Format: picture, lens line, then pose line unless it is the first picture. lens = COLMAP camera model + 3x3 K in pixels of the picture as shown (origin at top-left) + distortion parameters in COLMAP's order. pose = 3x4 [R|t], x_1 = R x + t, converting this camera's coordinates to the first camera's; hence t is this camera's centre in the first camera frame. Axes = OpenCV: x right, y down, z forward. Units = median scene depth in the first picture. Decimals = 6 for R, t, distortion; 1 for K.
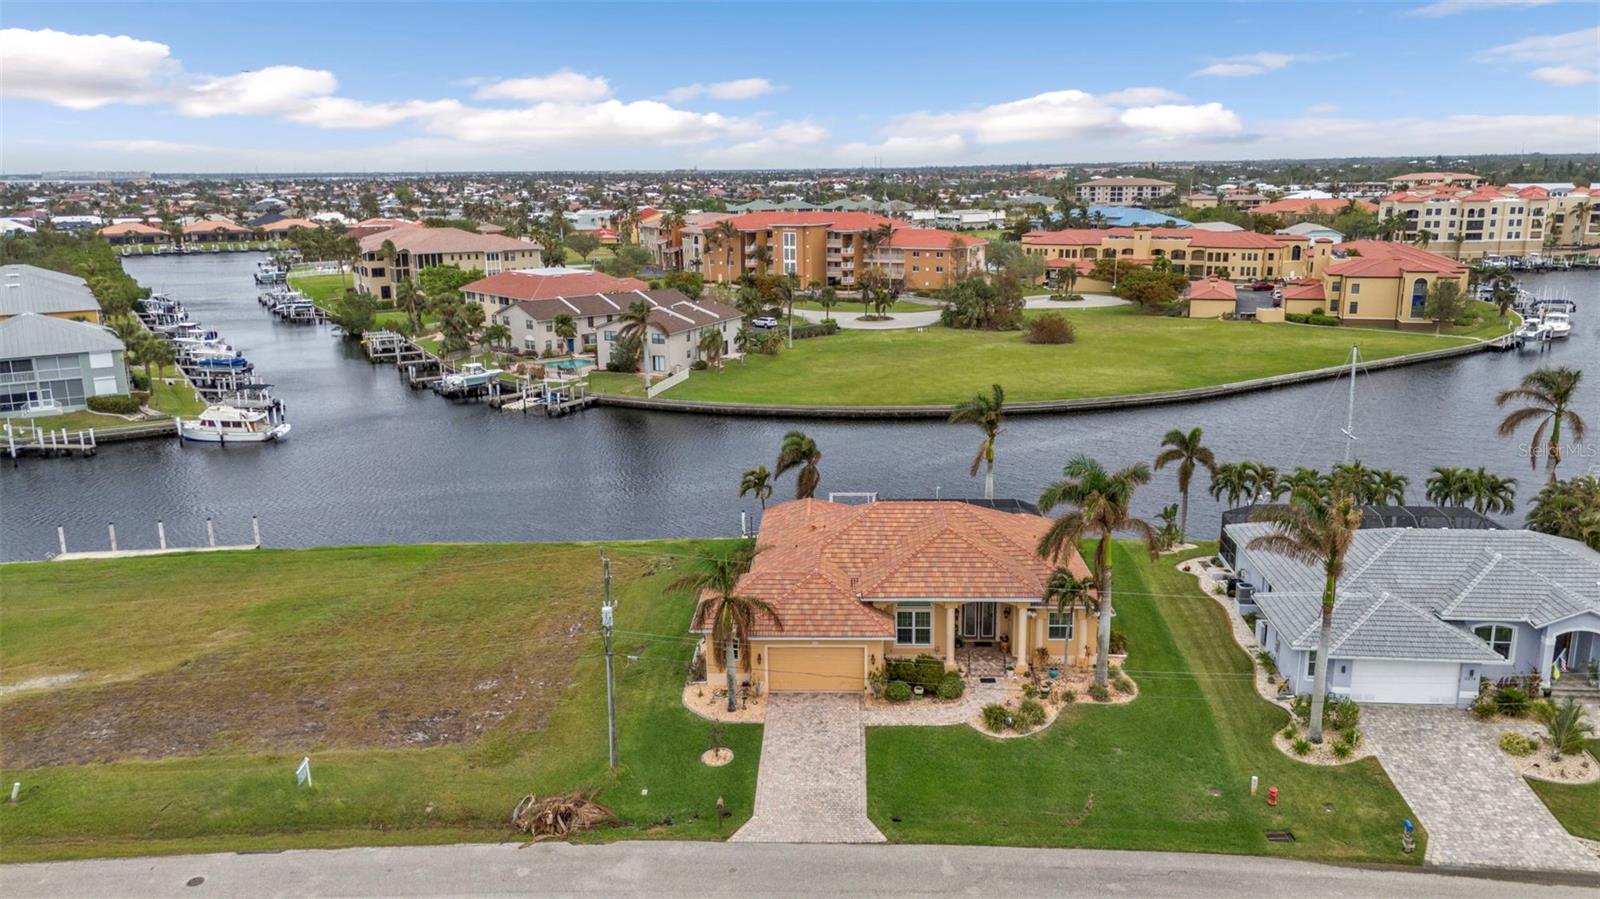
lens RADIAL K [[1173.2, 0, 800.6], [0, 1173.2, 458.8], [0, 0, 1]] dist [0.075467, -0.072139]
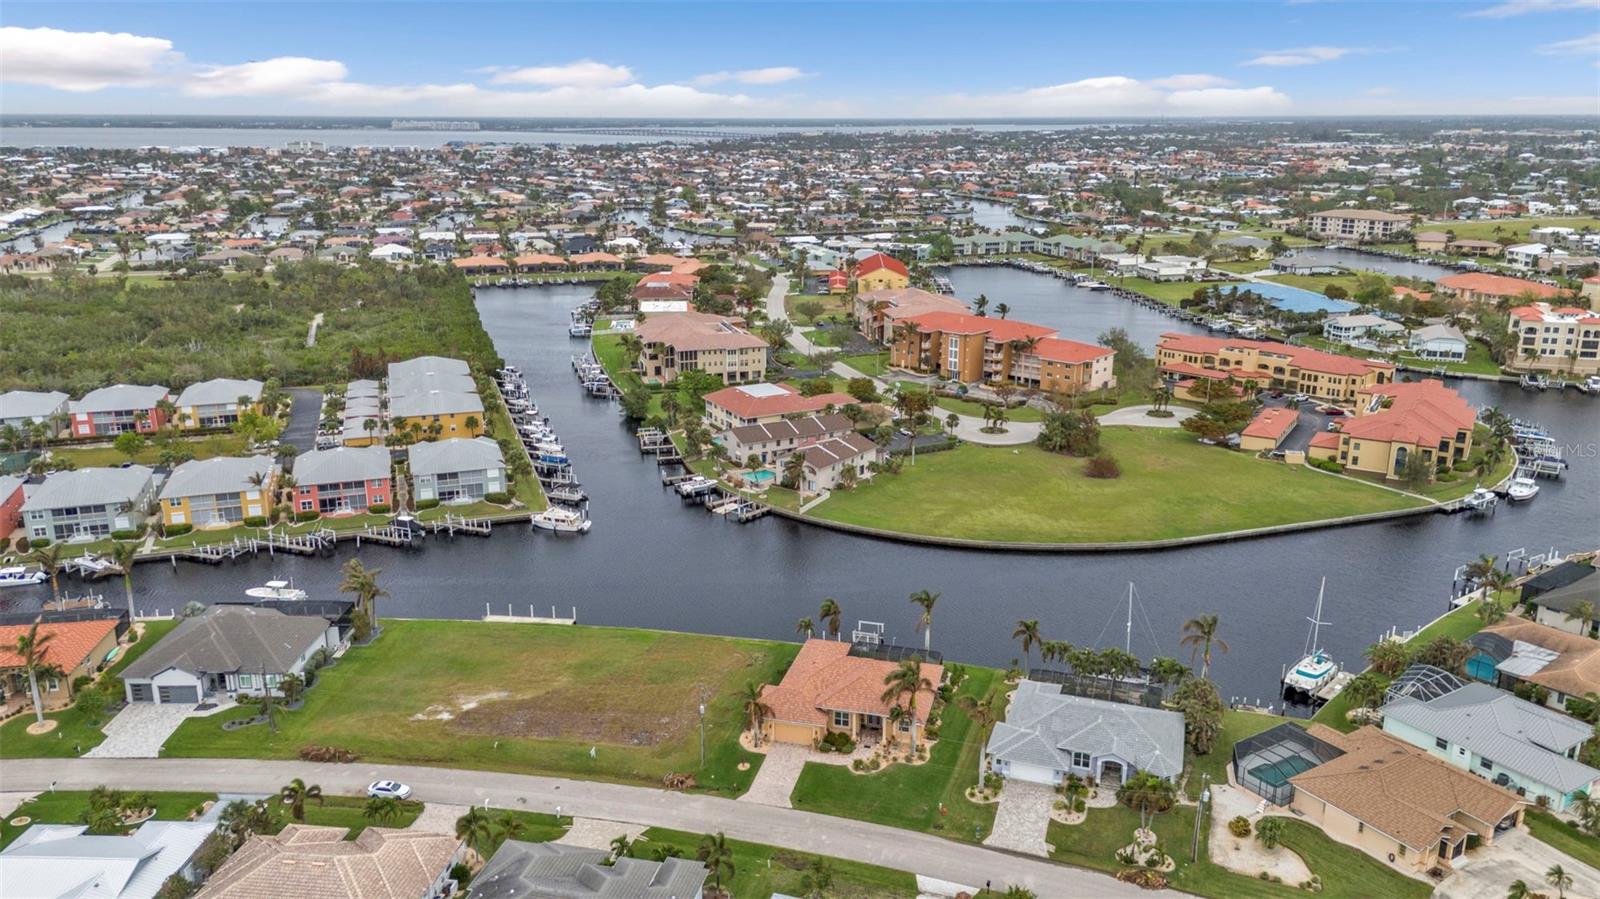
lens RADIAL K [[1173.2, 0, 798.3], [0, 1173.2, 457.4], [0, 0, 1]] dist [0.075467, -0.072139]
pose [[0.972964, 0.076906, -0.217775, 0.396108], [-0.067555, 0.996458, 0.050073, -0.395897], [0.220854, -0.034007, 0.974714, -1.036268]]
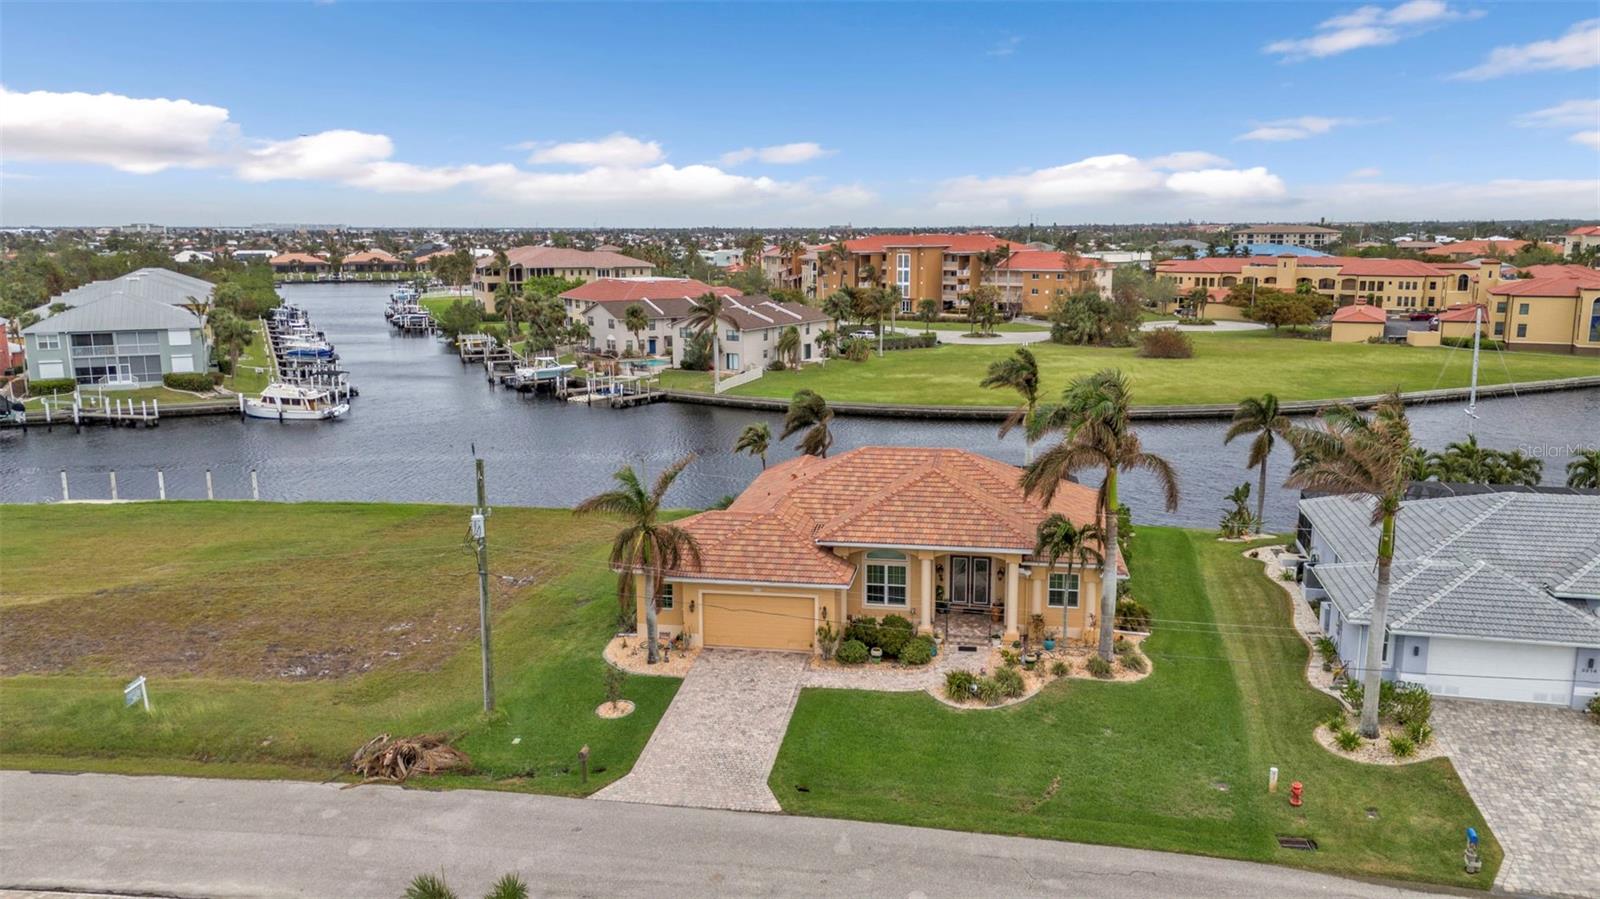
lens RADIAL K [[1173.2, 0, 799.9], [0, 1173.2, 456.2], [0, 0, 1]] dist [0.075467, -0.072139]
pose [[0.991472, 0.033585, -0.125914, 0.114726], [-0.039760, 0.998110, -0.046852, 0.078121], [0.124103, 0.051459, 0.990934, 0.129262]]
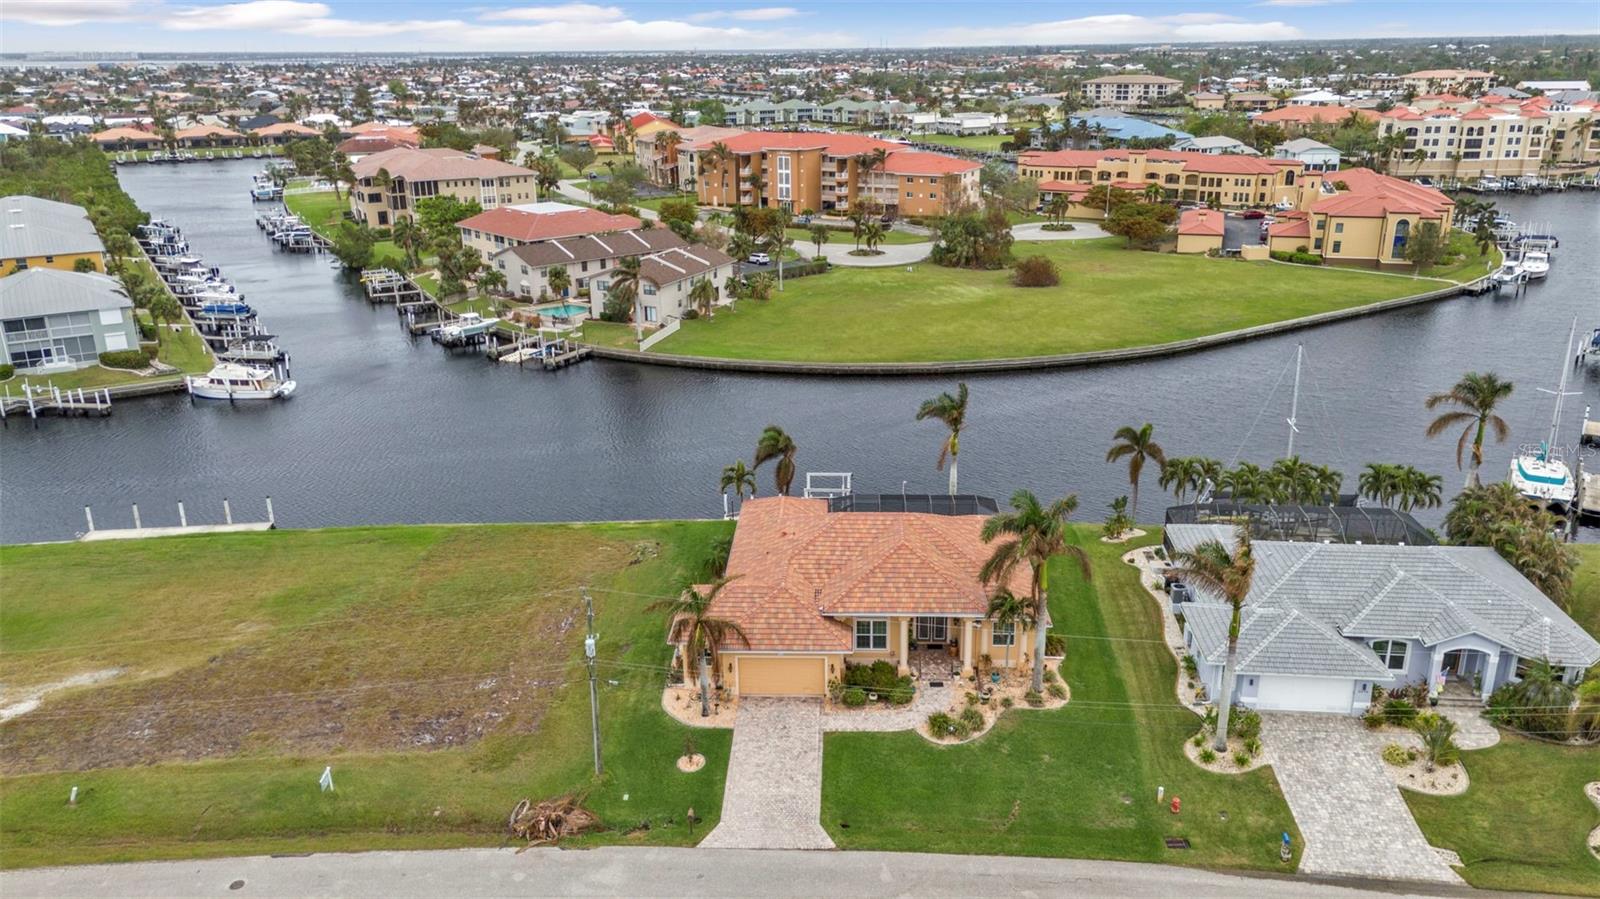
lens RADIAL K [[1173.2, 0, 800.1], [0, 1173.2, 455.9], [0, 0, 1]] dist [0.075467, -0.072139]
pose [[0.999993, 0.002641, -0.002526, 0.026125], [-0.002401, 0.995888, 0.090566, -0.102981], [0.002755, -0.090559, 0.995887, -0.071276]]
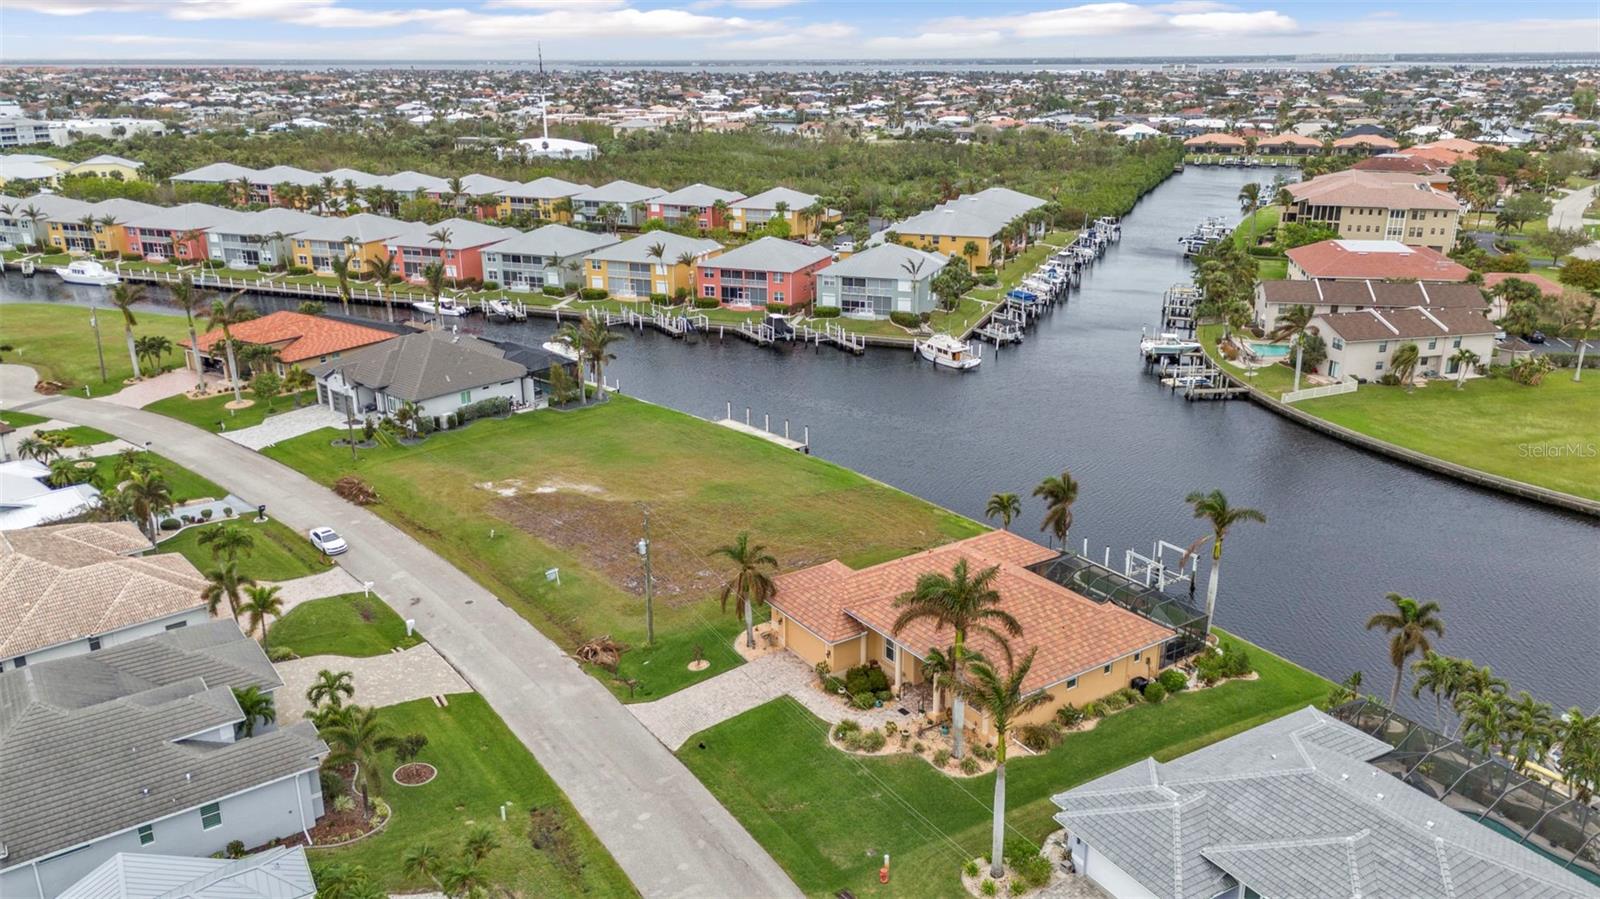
lens RADIAL K [[1173.2, 0, 797.4], [0, 1173.2, 450.3], [0, 0, 1]] dist [0.075467, -0.072139]
pose [[0.588314, 0.264785, -0.764052, 0.767244], [-0.197362, 0.963312, 0.181873, -0.217756], [0.784178, 0.043797, 0.618988, 0.123935]]
